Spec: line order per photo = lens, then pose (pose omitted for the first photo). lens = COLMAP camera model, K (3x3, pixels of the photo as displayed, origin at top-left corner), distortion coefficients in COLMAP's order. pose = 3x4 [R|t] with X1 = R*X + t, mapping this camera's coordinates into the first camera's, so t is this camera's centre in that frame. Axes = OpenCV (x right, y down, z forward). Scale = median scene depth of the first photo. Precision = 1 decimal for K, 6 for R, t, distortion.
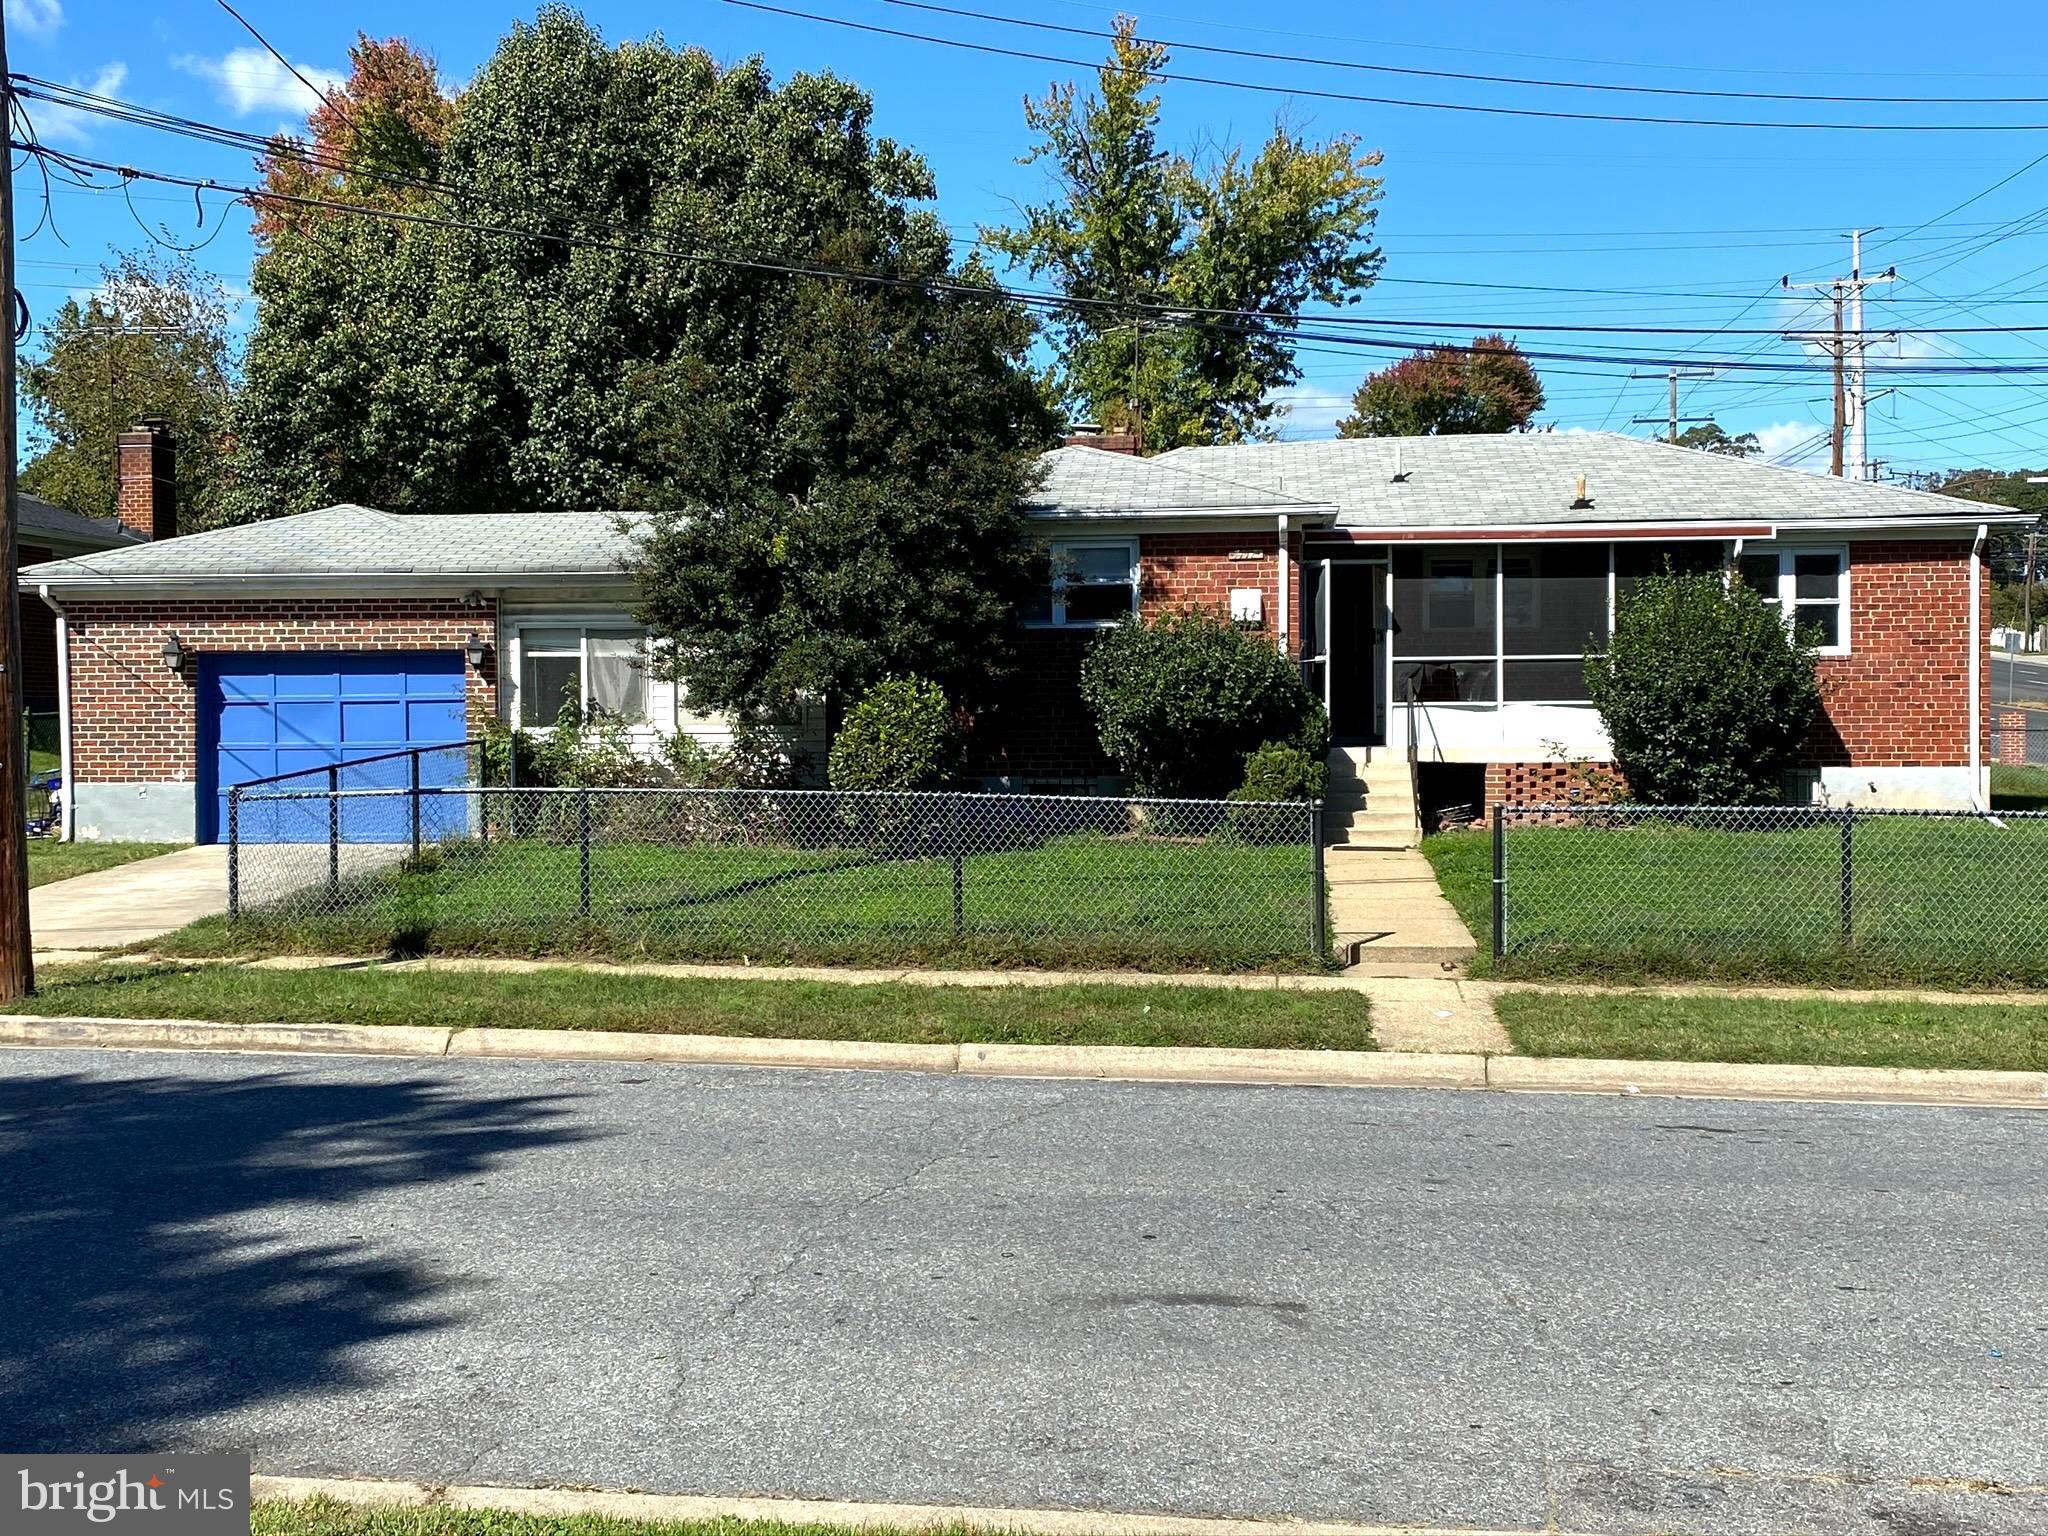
lens RADIAL K [[2366.9, 0, 1042.7], [0, 2366.9, 753.8], [0, 0, 1]] dist [0.009876, 0.000000]
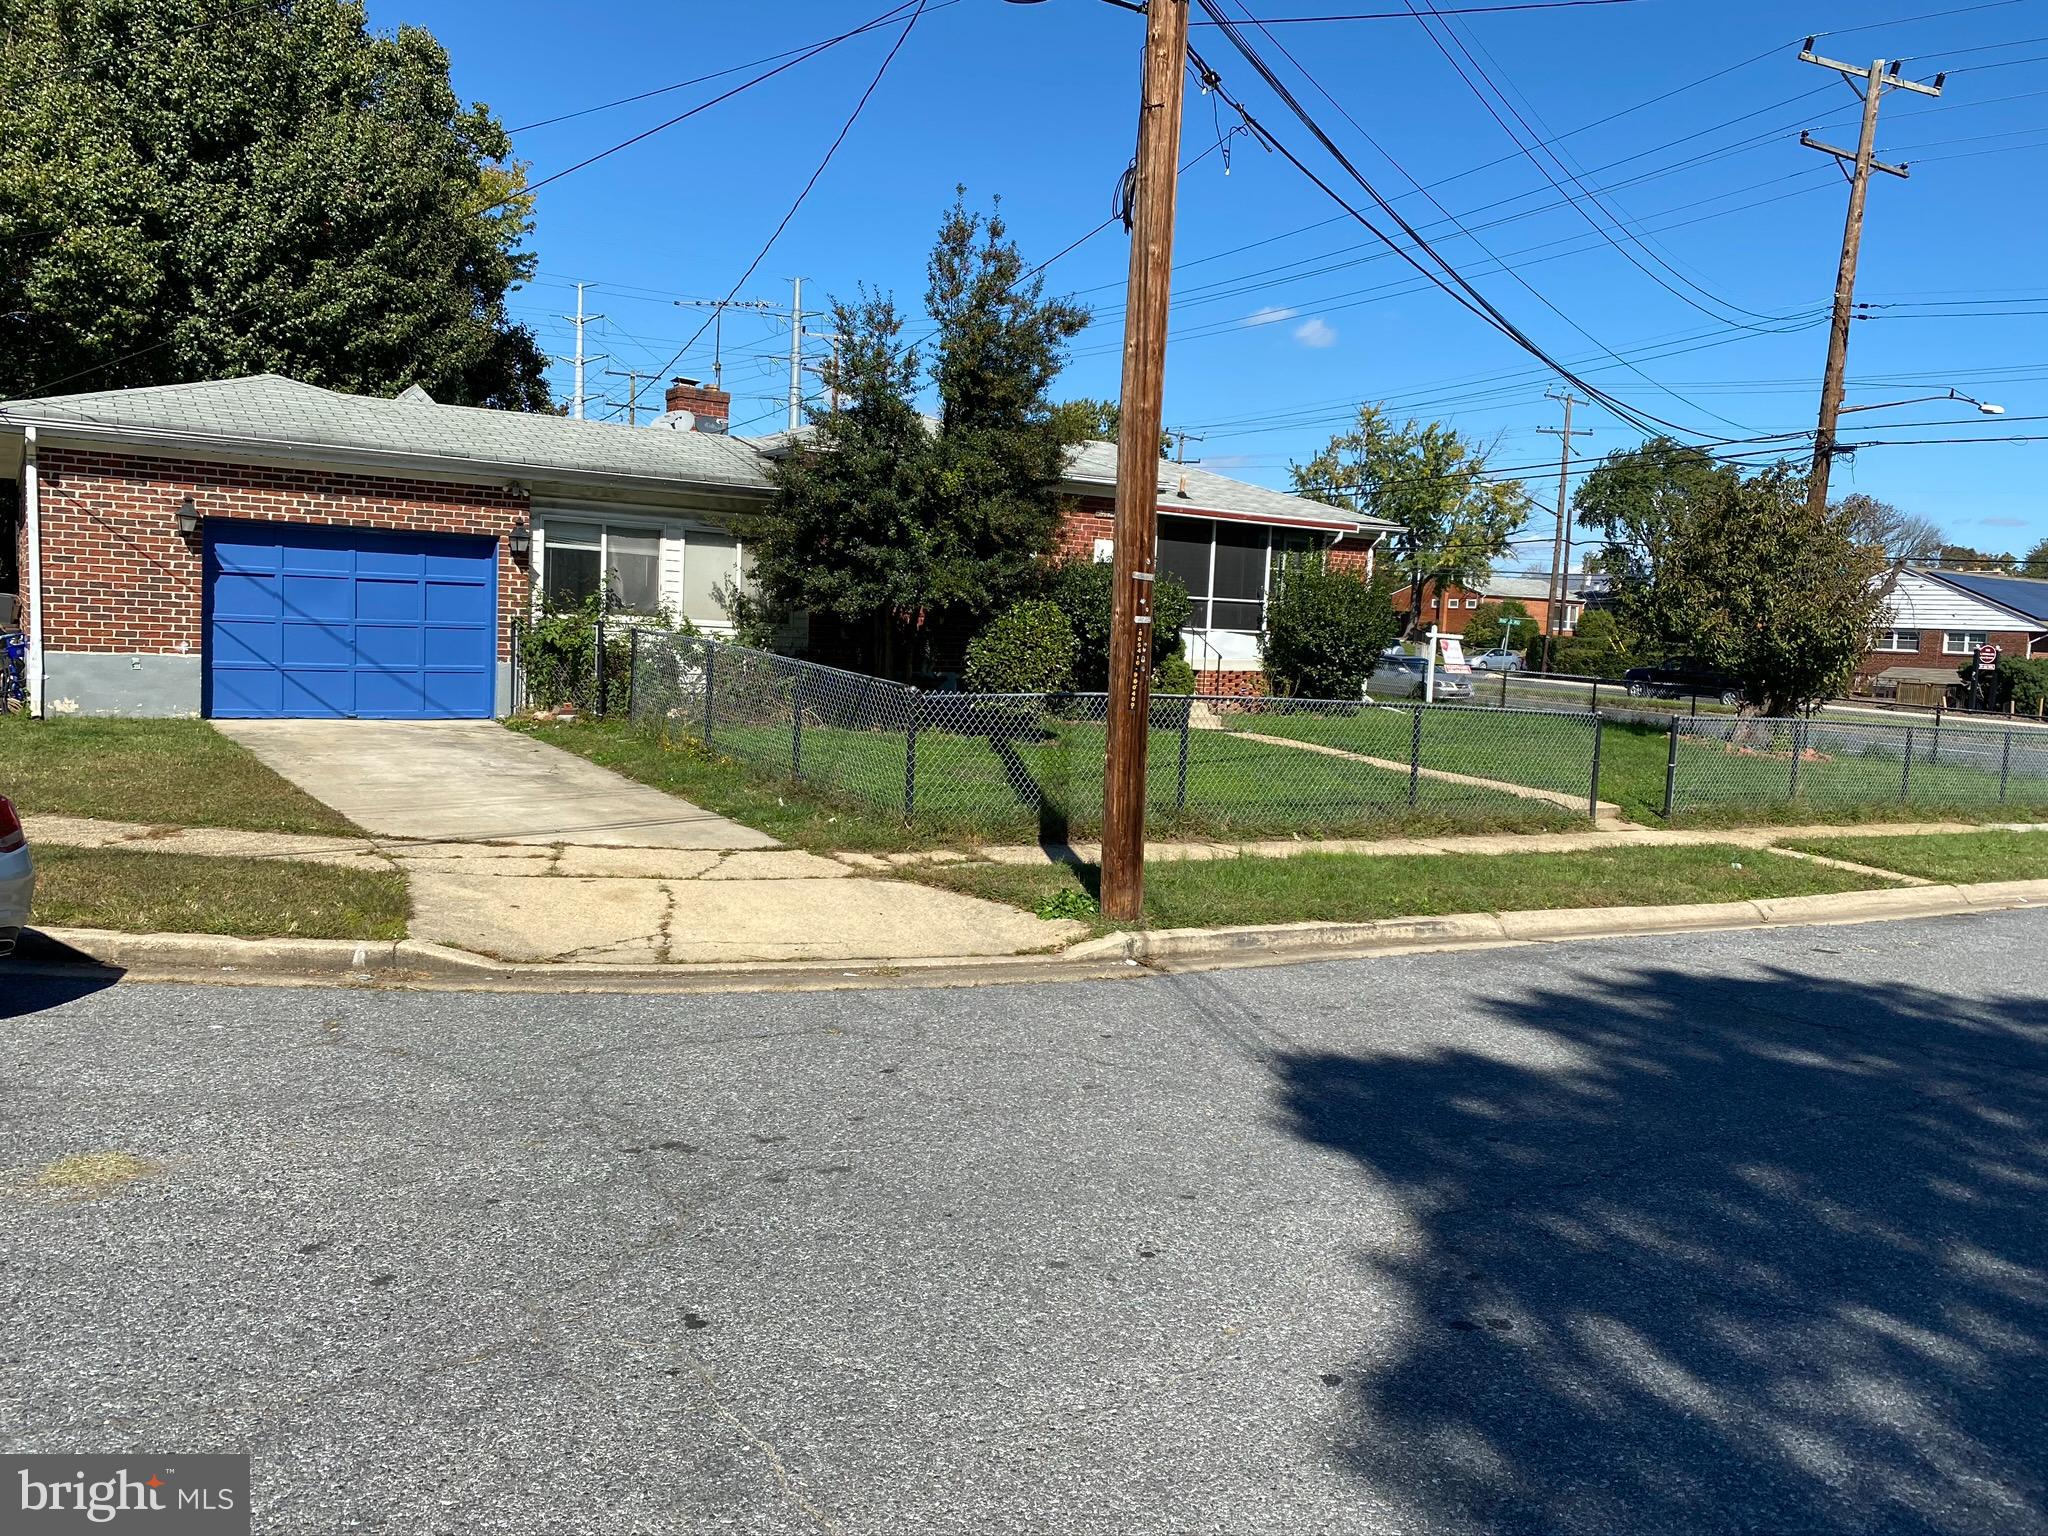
lens RADIAL K [[1570.6, 0, 1045.3], [0, 1570.6, 759.9], [0, 0, 1]] dist [0.042642, -0.058329]
pose [[0.781684, -0.010492, 0.623587, -0.489345], [-0.039378, 0.997033, 0.066137, -0.001124], [-0.622430, -0.076254, 0.778952, 0.290838]]
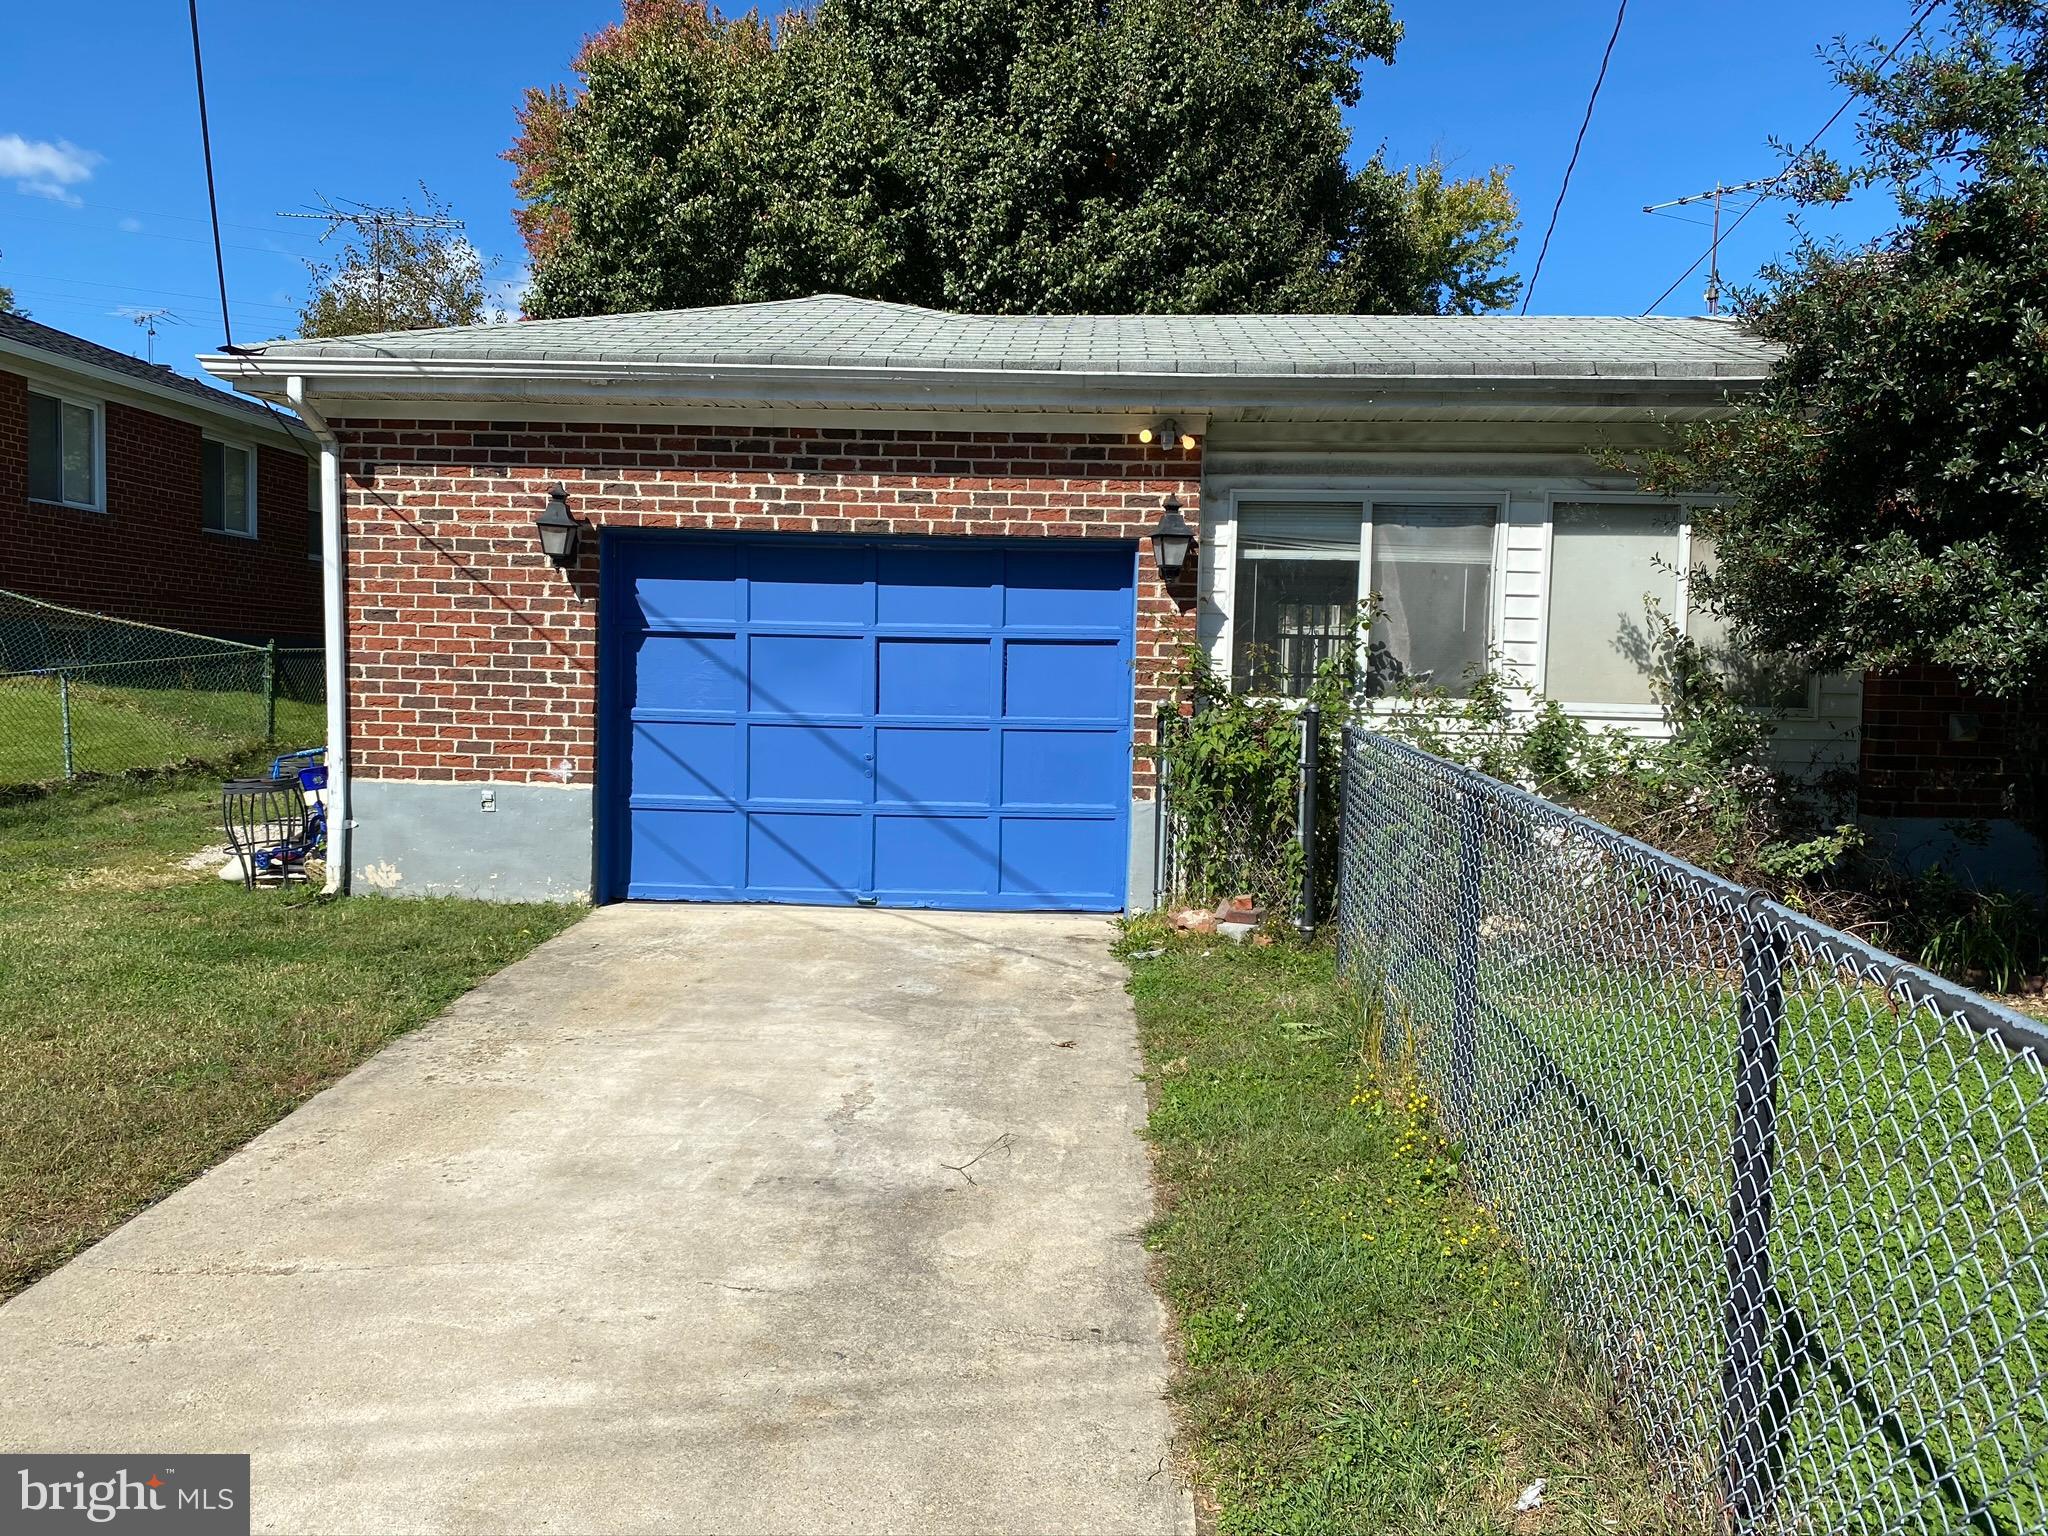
lens RADIAL K [[1570.6, 0, 1026.9], [0, 1570.6, 763.6], [0, 0, 1]] dist [0.042642, -0.058329]
pose [[0.999108, 0.027864, 0.031738, -0.274824], [-0.029005, 0.998928, 0.036068, -0.007408], [-0.030699, -0.036956, 0.998845, 0.657572]]
